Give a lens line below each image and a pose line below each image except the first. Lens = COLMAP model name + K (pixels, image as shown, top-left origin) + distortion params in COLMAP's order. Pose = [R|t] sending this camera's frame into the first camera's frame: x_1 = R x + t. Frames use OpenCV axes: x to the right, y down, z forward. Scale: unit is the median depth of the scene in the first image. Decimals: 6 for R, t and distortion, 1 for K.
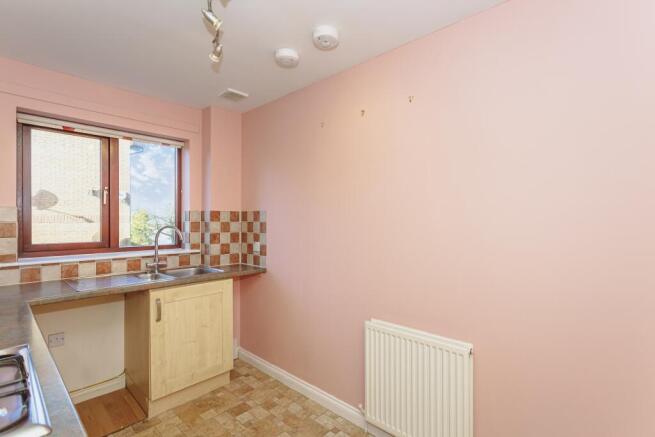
lens RADIAL K [[311.8, 0, 325.7], [0, 311.8, 222.4], [0, 0, 1]] dist [0.000487, 0.002402]
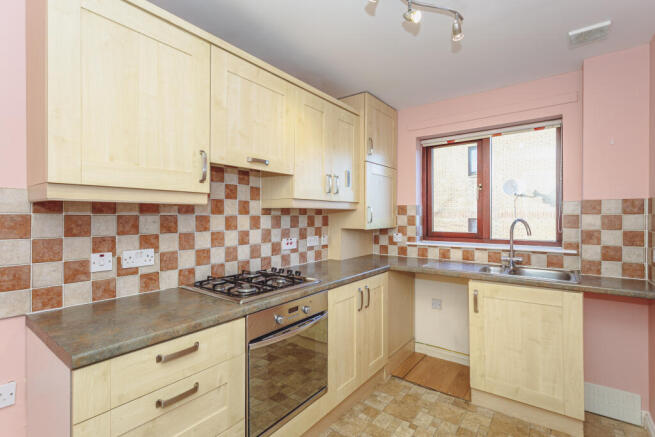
lens RADIAL K [[311.8, 0, 330.7], [0, 311.8, 217.1], [0, 0, 1]] dist [0.000487, 0.002402]
pose [[0.109247, 0.002337, -0.994012, 0.352322], [-0.001545, 0.999996, 0.002181, 0.003477], [0.994013, 0.001298, 0.109250, 0.350415]]
